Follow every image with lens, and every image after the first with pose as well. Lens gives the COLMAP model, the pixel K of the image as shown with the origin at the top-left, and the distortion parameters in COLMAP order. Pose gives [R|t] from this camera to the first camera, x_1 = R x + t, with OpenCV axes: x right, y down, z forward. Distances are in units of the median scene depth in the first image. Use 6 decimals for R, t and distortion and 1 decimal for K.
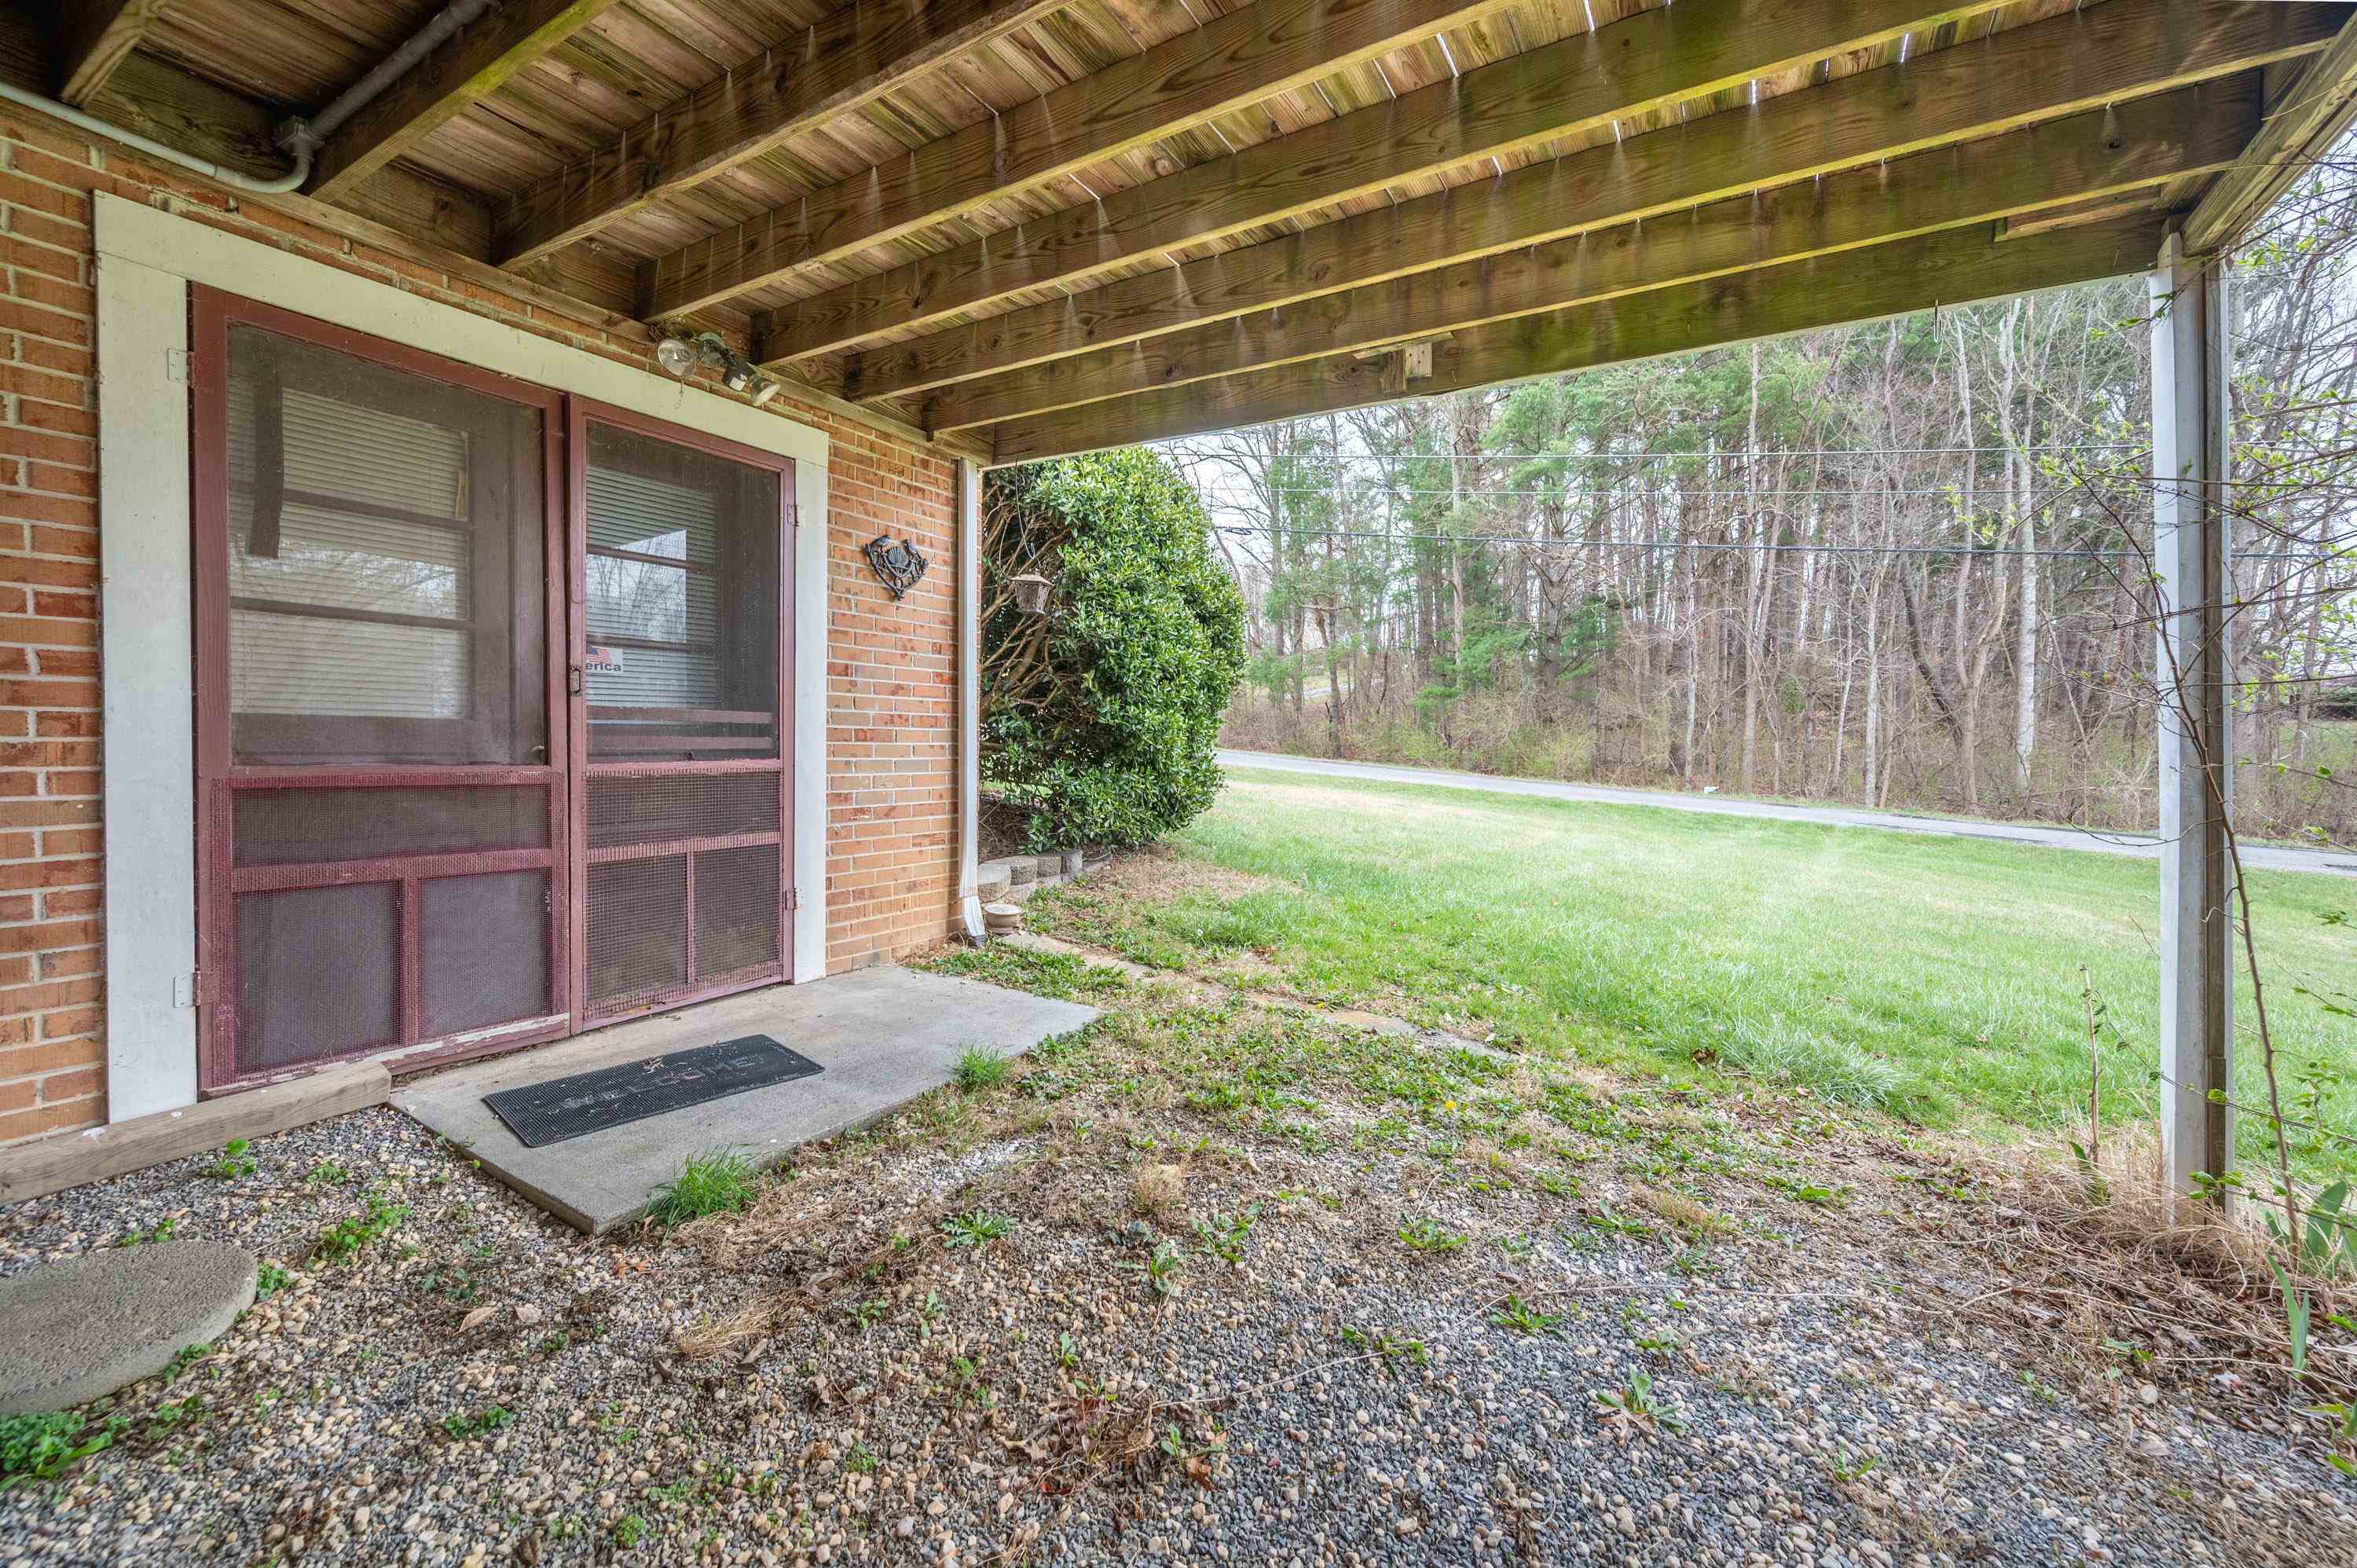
lens RADIAL K [[944.2, 0, 1226.8], [0, 944.2, 770.4], [0, 0, 1]] dist [-0.000364, -0.000196]
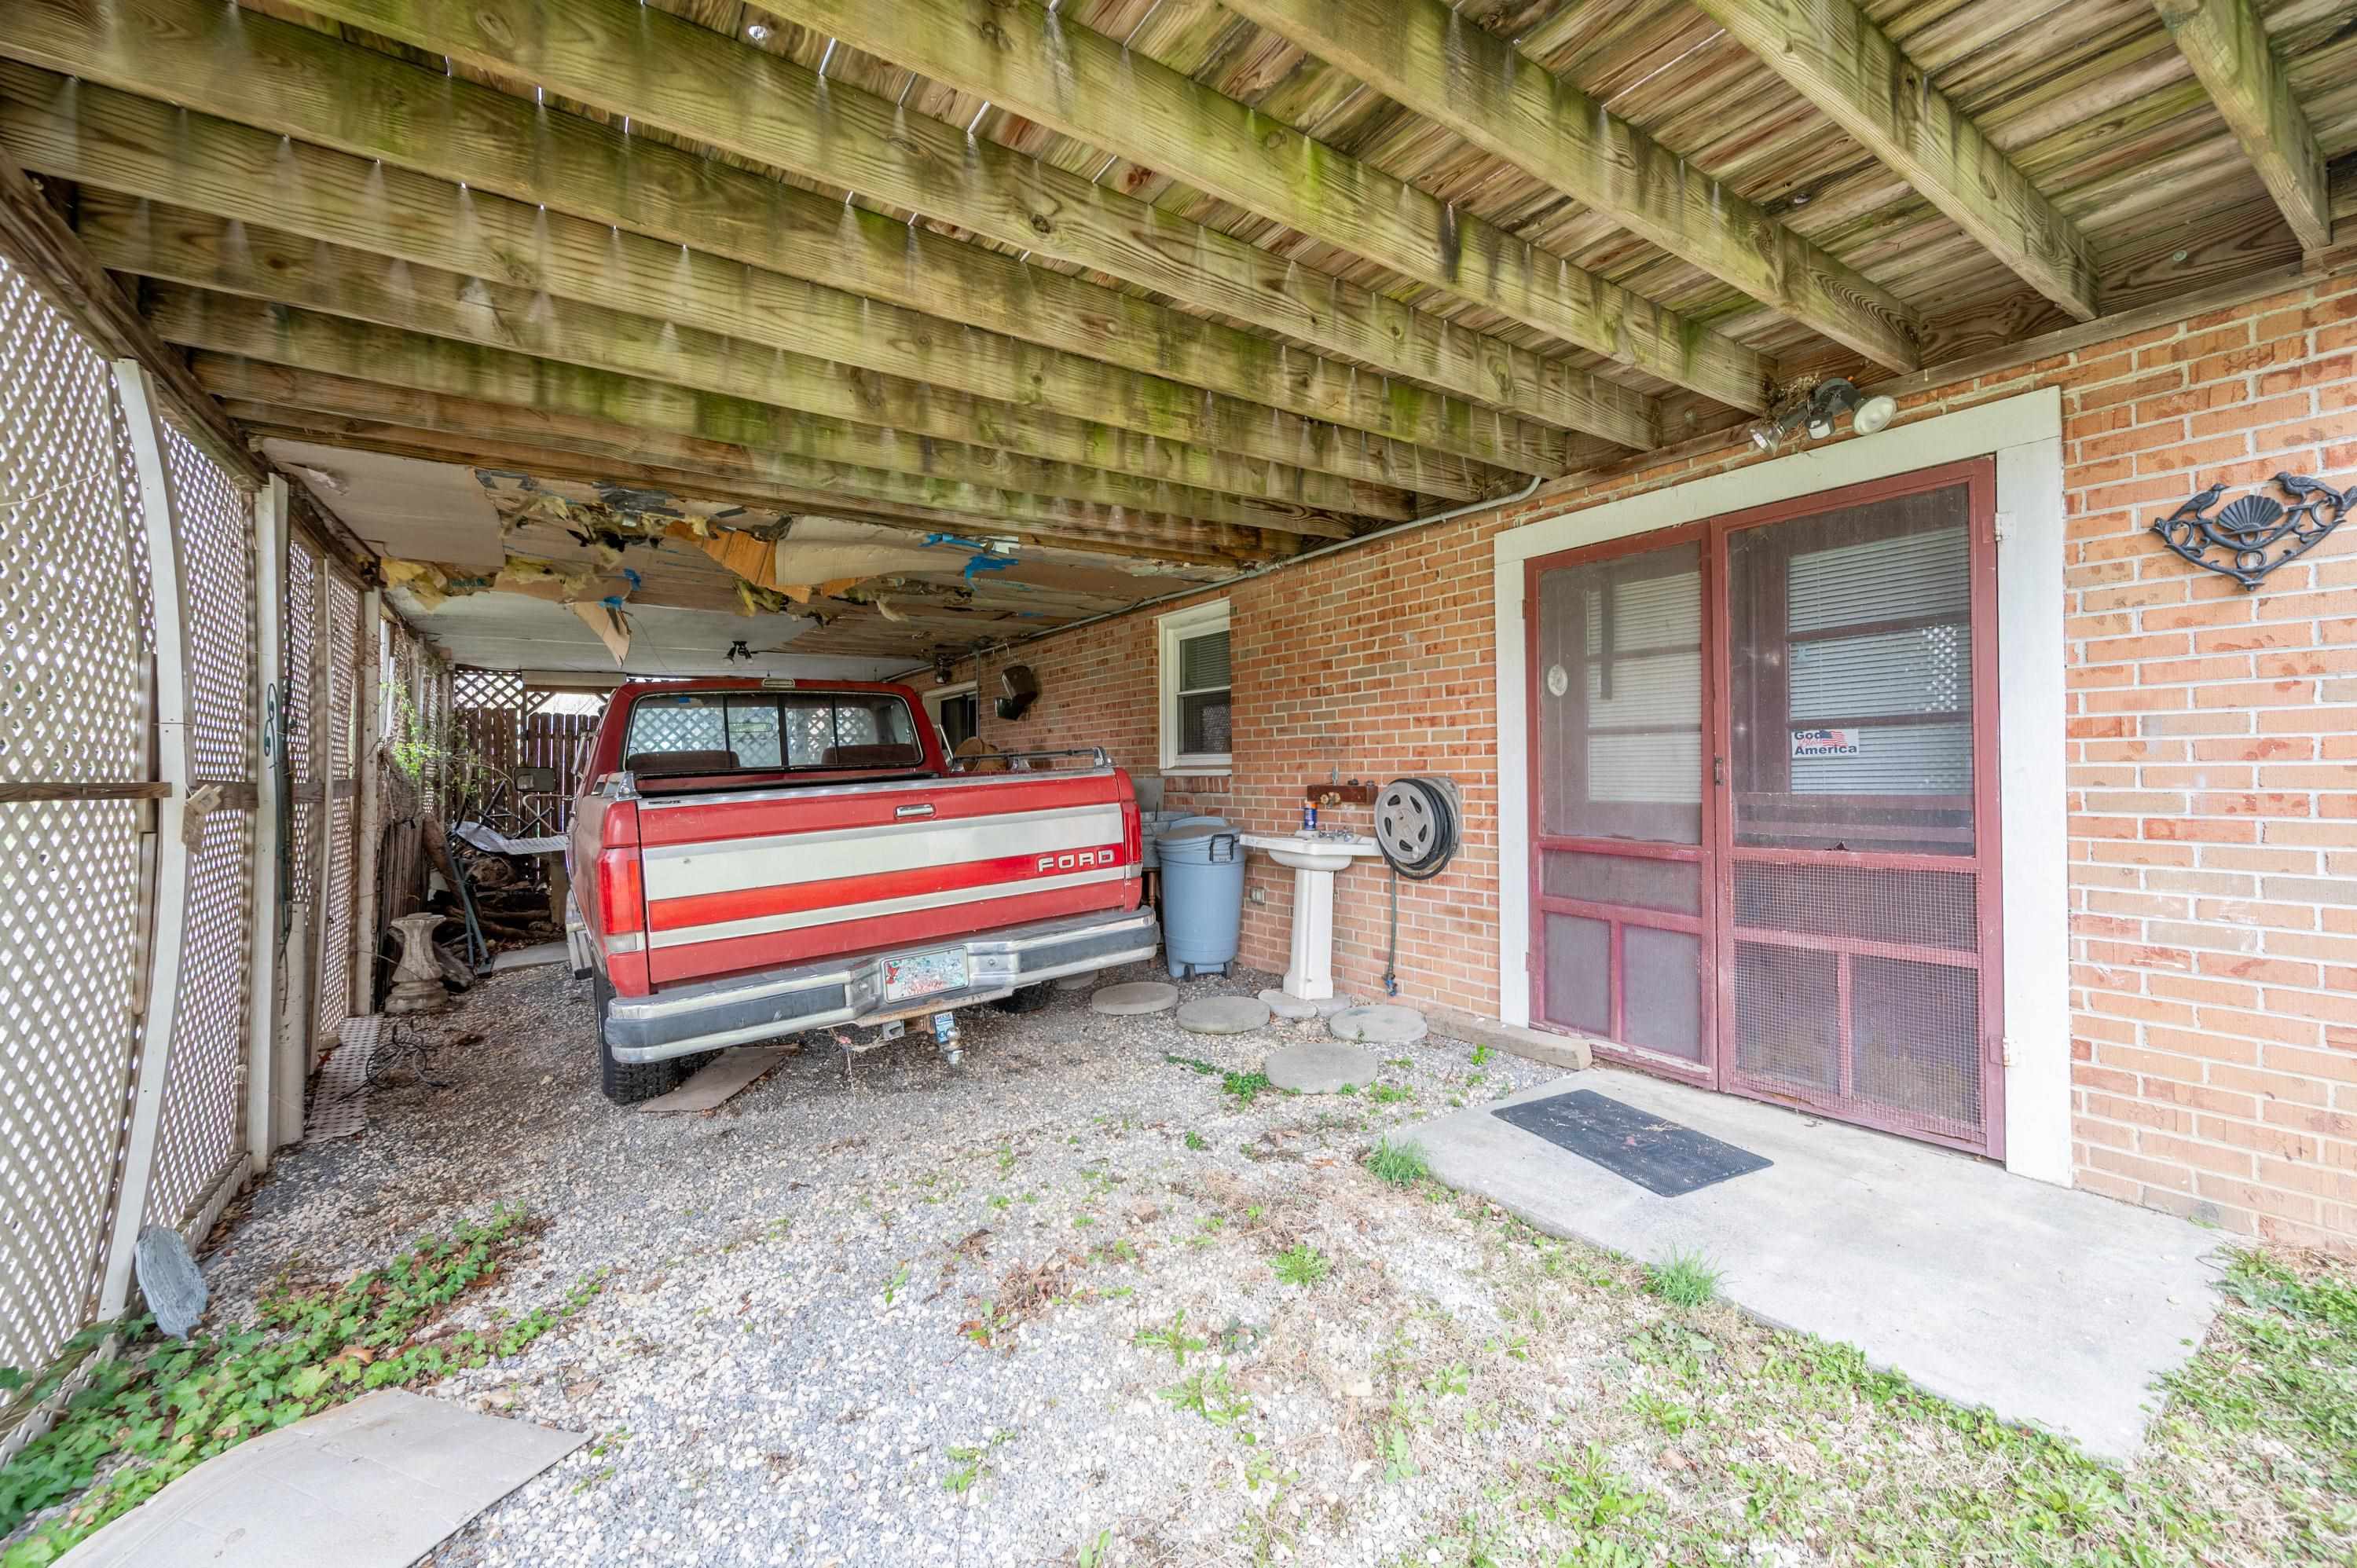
lens RADIAL K [[944.2, 0, 1226.8], [0, 944.2, 770.4], [0, 0, 1]] dist [-0.000364, -0.000196]
pose [[-0.415031, -0.008256, -0.909770, 0.562776], [-0.019460, 0.999811, -0.000195, -0.084680], [0.909599, 0.017623, -0.415113, 0.934172]]
